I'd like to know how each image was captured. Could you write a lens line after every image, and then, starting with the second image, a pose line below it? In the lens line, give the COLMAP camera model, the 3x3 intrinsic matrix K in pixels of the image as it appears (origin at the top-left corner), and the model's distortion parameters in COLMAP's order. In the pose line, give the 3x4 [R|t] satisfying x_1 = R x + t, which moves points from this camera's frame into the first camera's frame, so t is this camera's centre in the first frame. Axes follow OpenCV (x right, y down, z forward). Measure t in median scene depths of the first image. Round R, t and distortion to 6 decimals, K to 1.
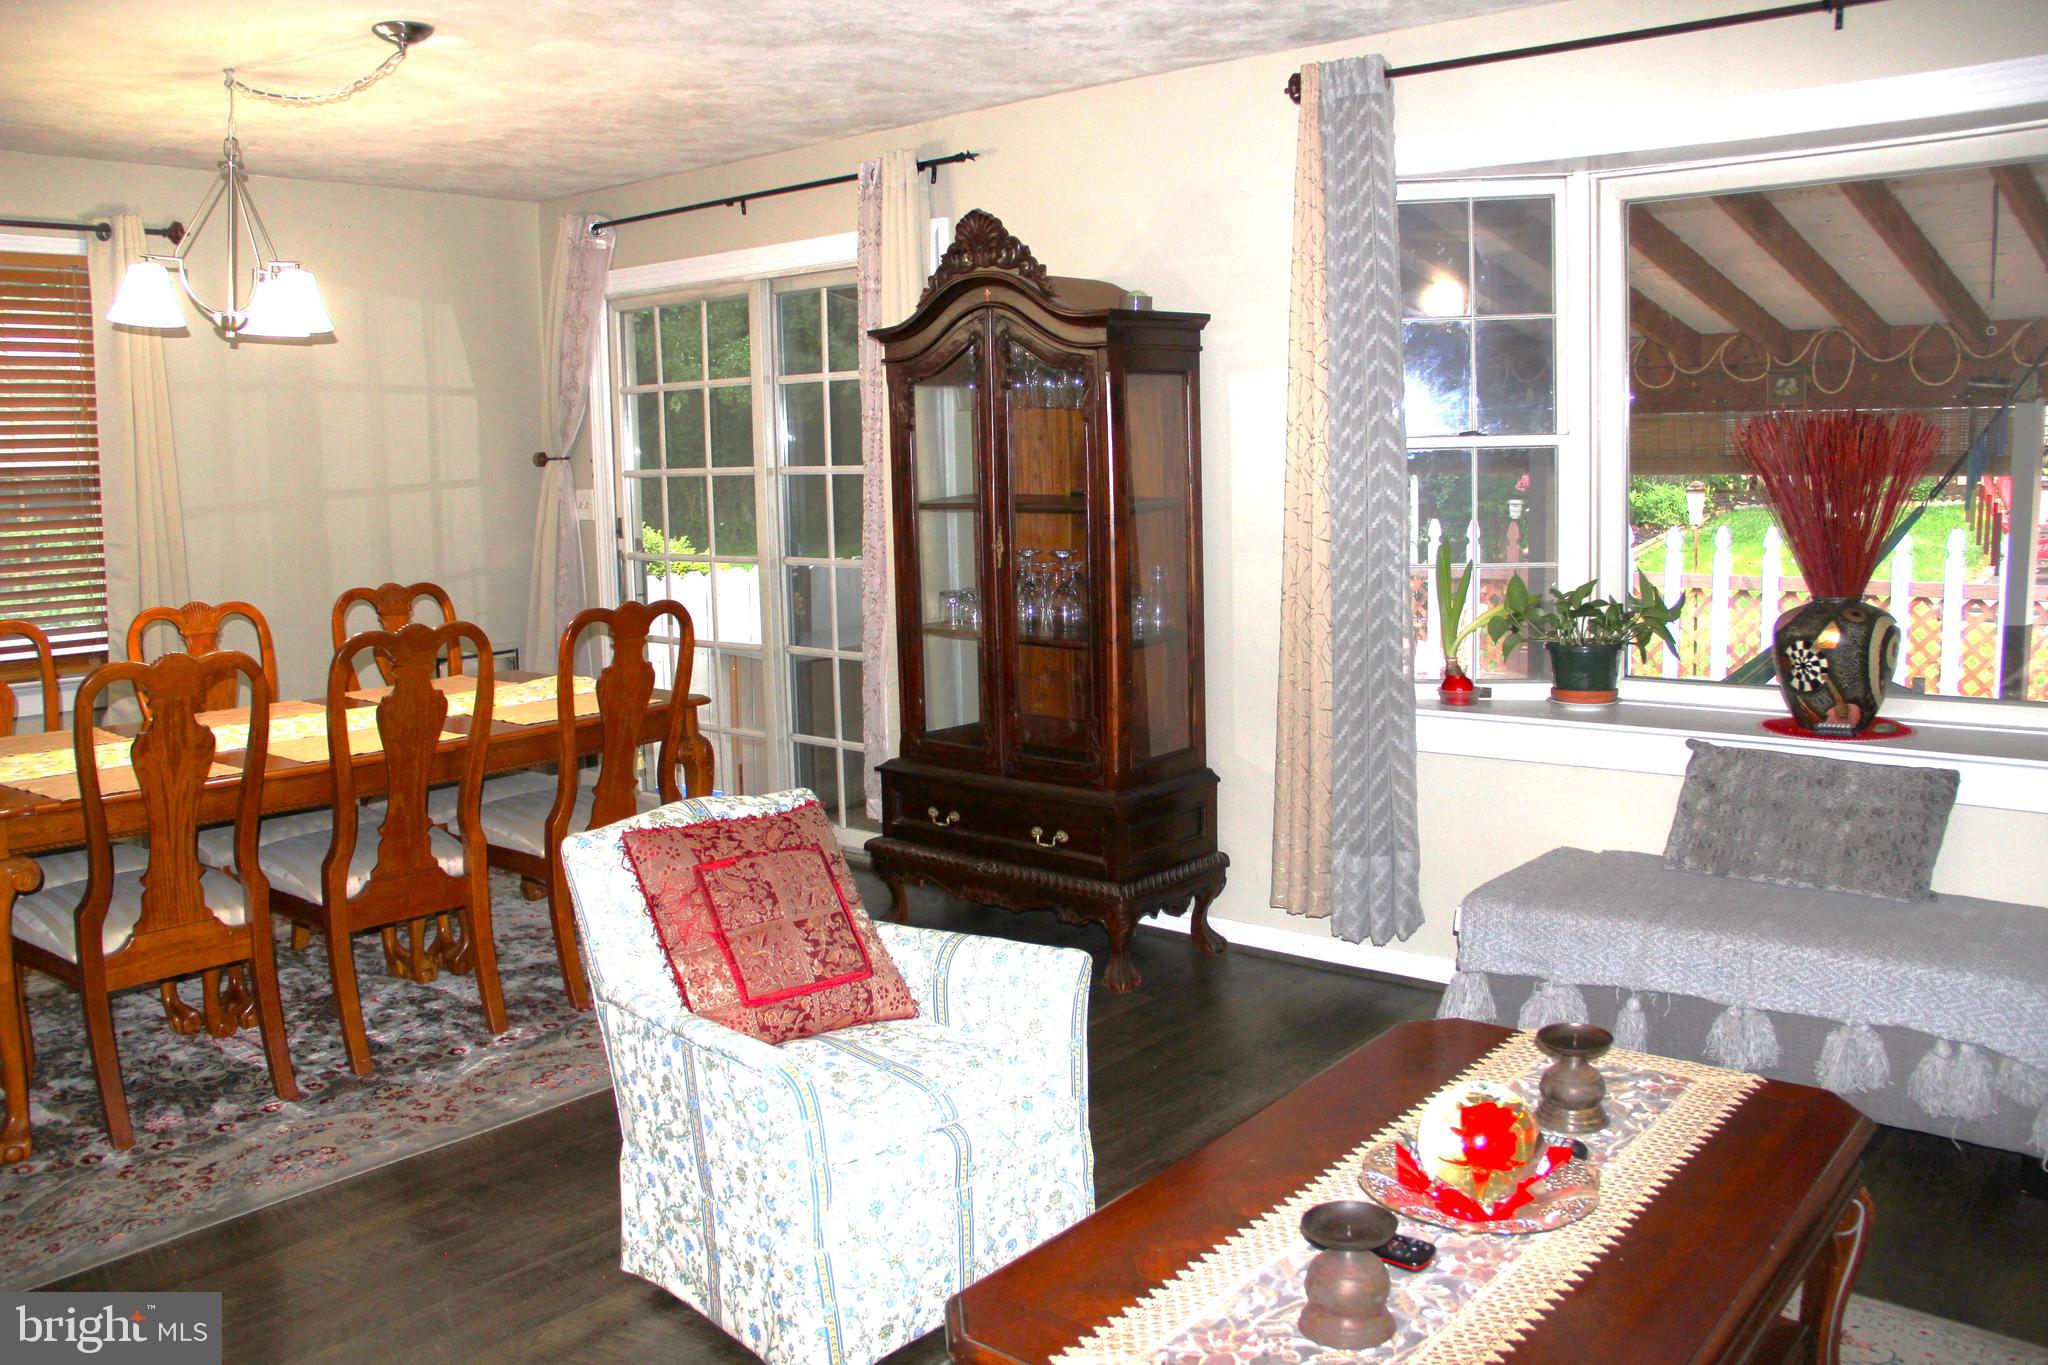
lens RADIAL K [[1696.6, 0, 1021.4], [0, 1696.6, 706.5], [0, 0, 1]] dist [-0.177947, 0.147854]
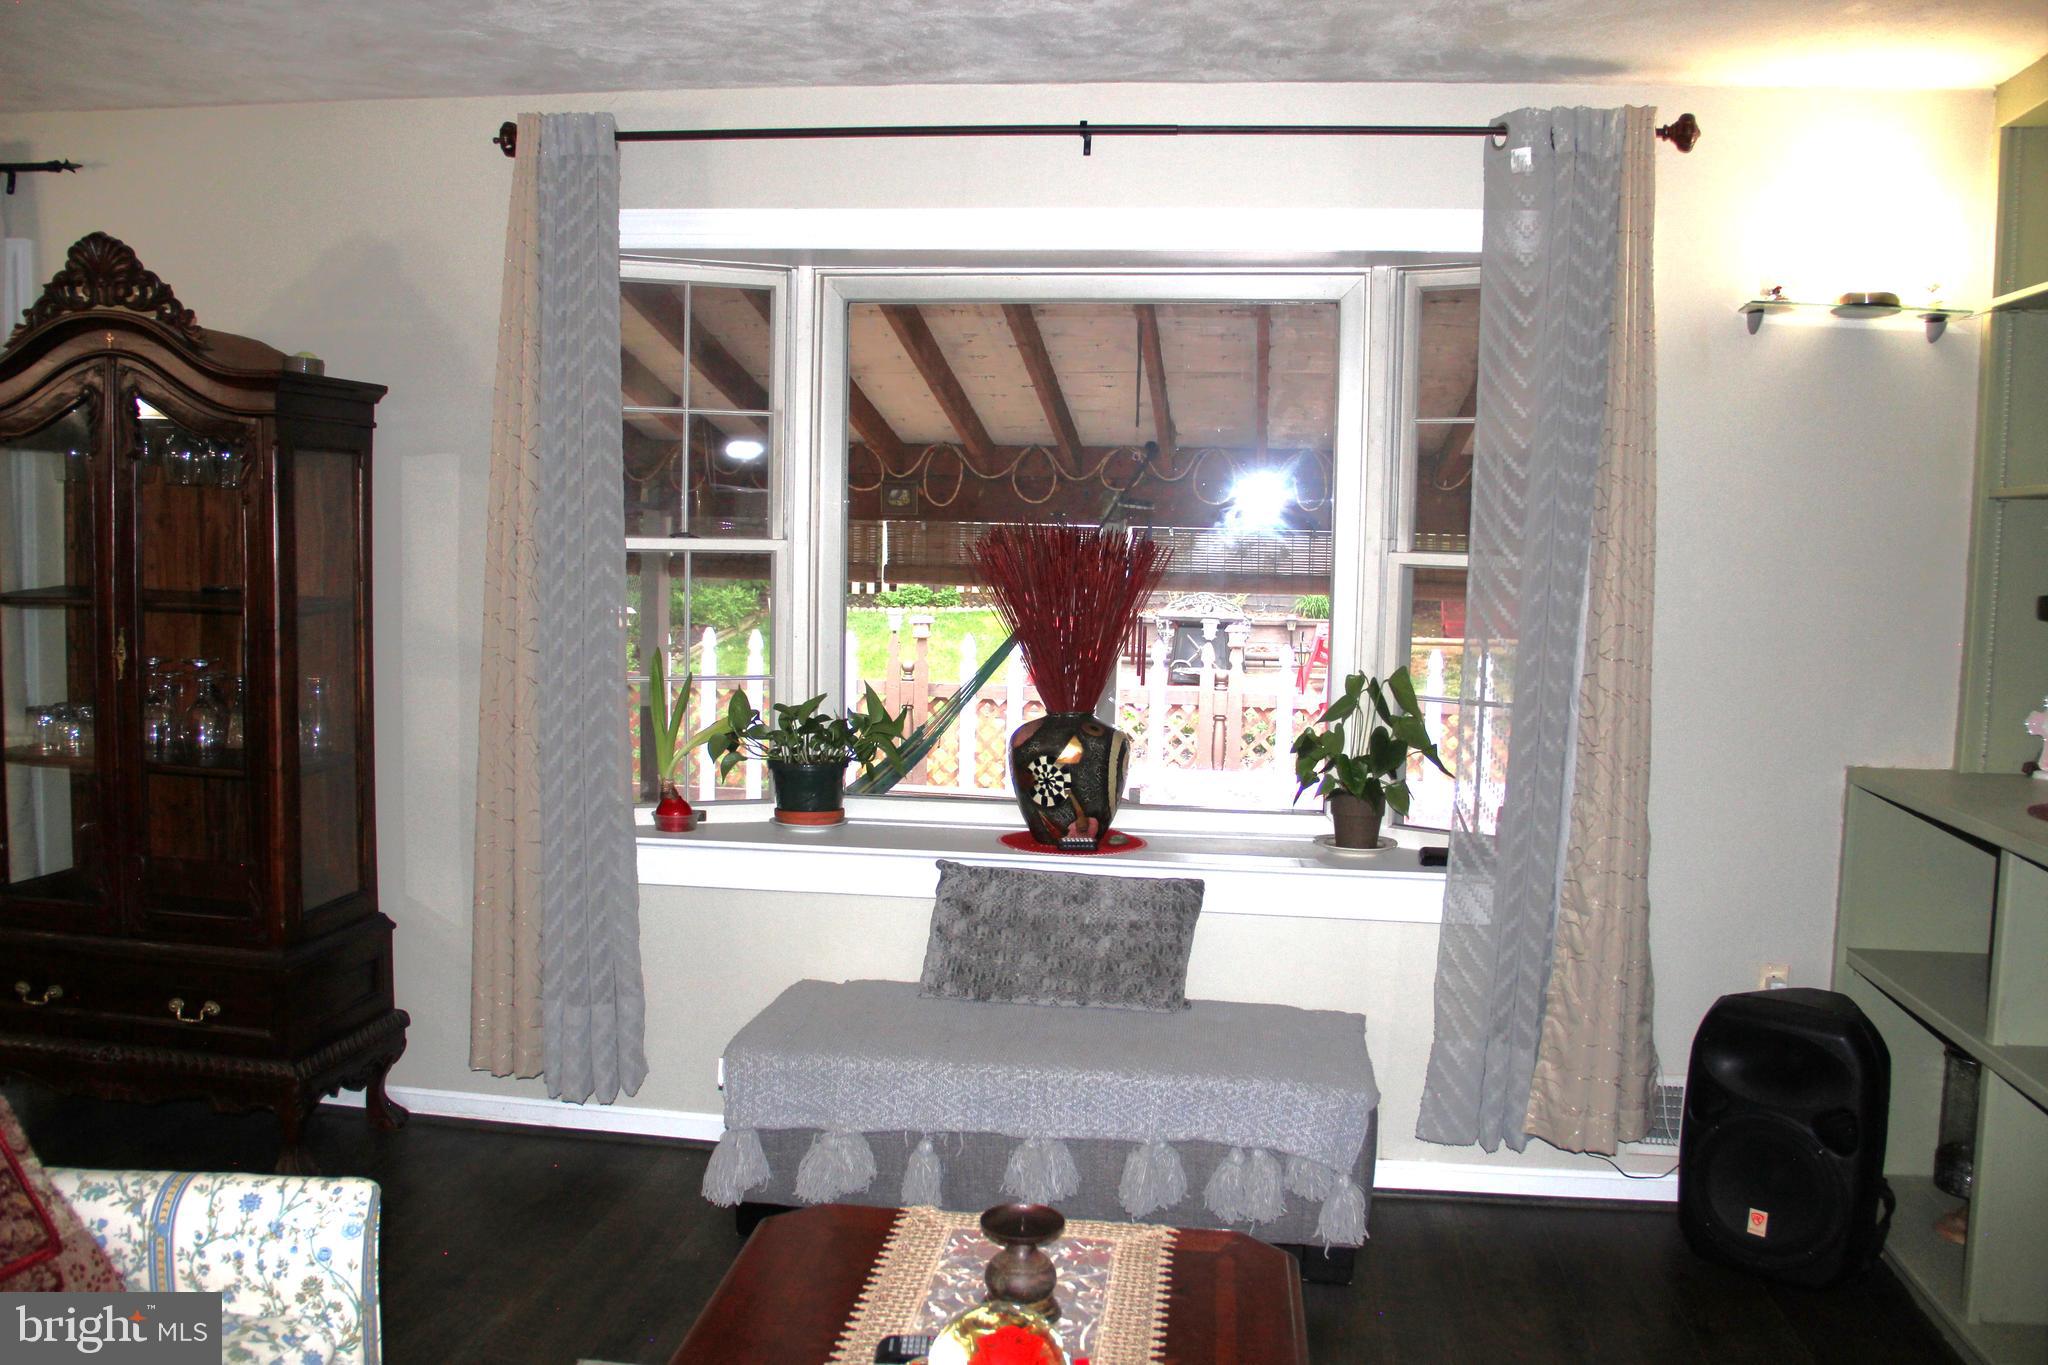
lens RADIAL K [[1696.6, 0, 1021.4], [0, 1696.6, 706.5], [0, 0, 1]] dist [-0.177947, 0.147854]
pose [[0.835115, -0.003379, 0.550065, -0.092292], [0.034867, 0.998295, -0.046804, -0.020368], [-0.548969, 0.058265, 0.833809, 0.136929]]
